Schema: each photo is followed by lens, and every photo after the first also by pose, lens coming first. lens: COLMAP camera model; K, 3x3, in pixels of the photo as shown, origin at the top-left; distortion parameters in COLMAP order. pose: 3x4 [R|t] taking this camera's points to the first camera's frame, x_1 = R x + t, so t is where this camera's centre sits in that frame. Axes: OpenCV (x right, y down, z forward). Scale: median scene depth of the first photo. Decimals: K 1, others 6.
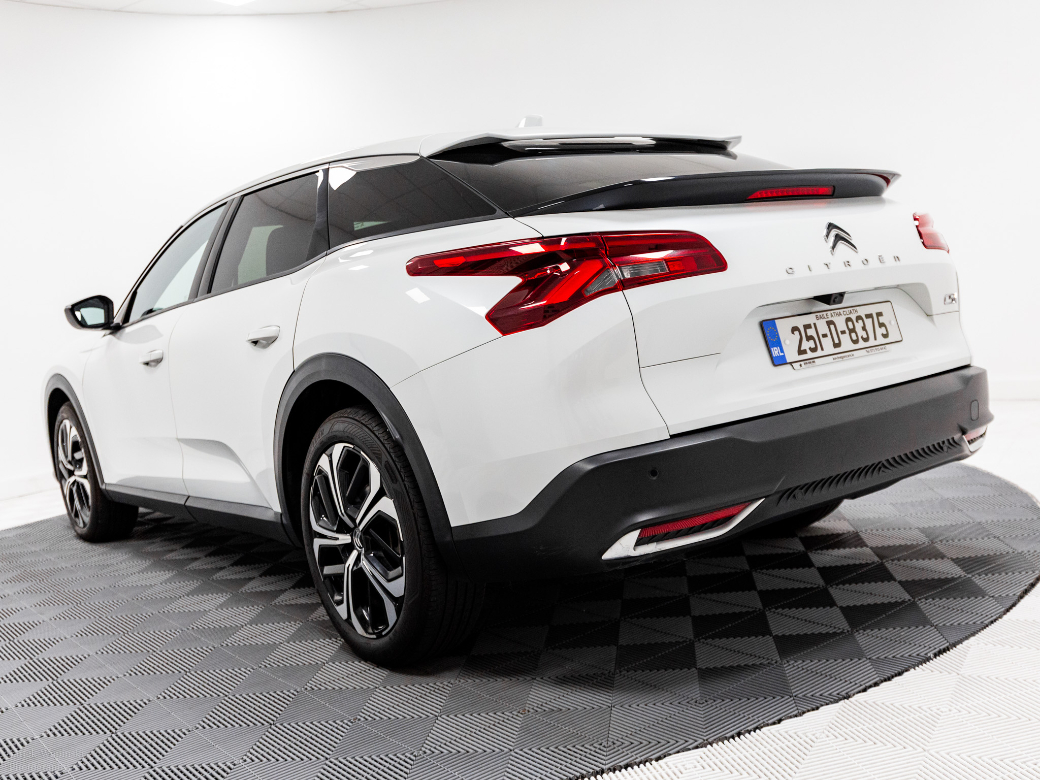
lens RADIAL K [[1022.9, 0, 520.0], [0, 1022.9, 390.0], [0, 0, 1]] dist [0.016396, 0.006697]
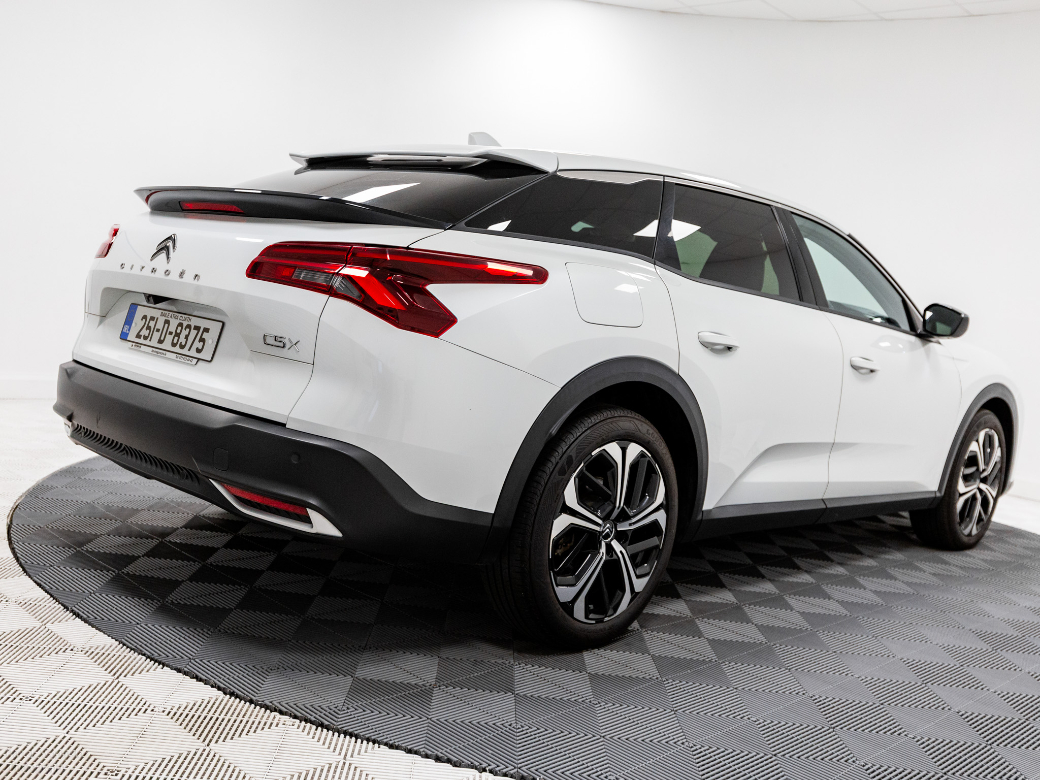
lens RADIAL K [[1022.9, 0, 520.0], [0, 1022.9, 390.0], [0, 0, 1]] dist [0.016396, 0.006697]
pose [[0.138139, 0.222809, -0.965025, 1.480258], [-0.220492, 0.956832, 0.189355, -0.296714], [0.965557, 0.186623, 0.181304, 1.195687]]
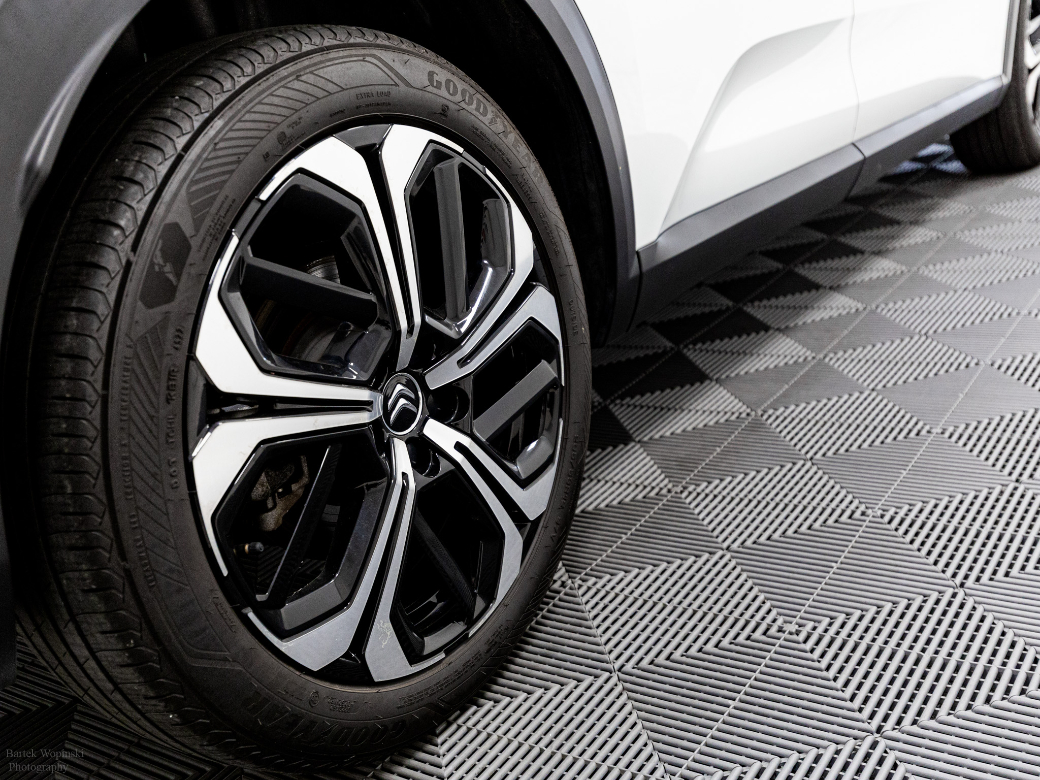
lens RADIAL K [[1135.9, 0, 520.0], [0, 1135.9, 390.0], [0, 0, 1]] dist [0.017165, 0.000111]
pose [[0.329383, 0.370974, -0.868265, 0.423048], [0.029543, 0.915082, 0.402185, -0.028712], [0.943734, -0.158124, 0.290452, 1.589752]]
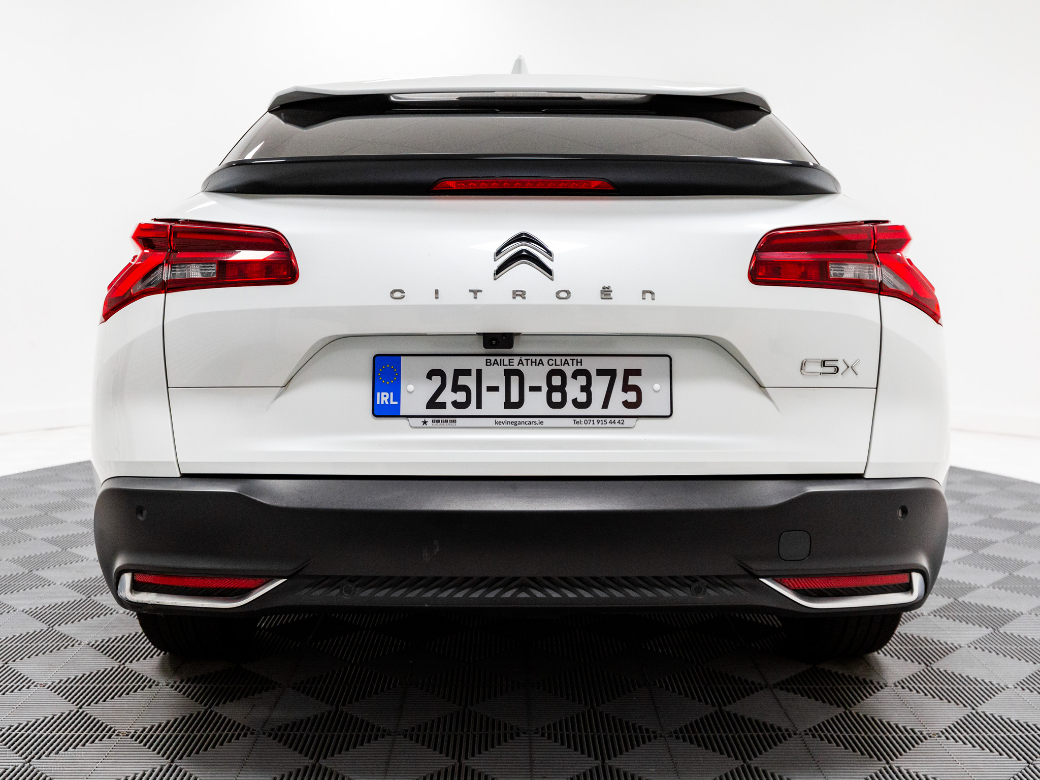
lens RADIAL K [[1135.9, 0, 520.0], [0, 1135.9, 390.0], [0, 0, 1]] dist [0.017165, 0.000111]
pose [[0.788882, 0.177516, -0.588348, 0.782078], [-0.143097, 0.984117, 0.105056, -0.138780], [0.597653, 0.001314, 0.801754, 0.370023]]
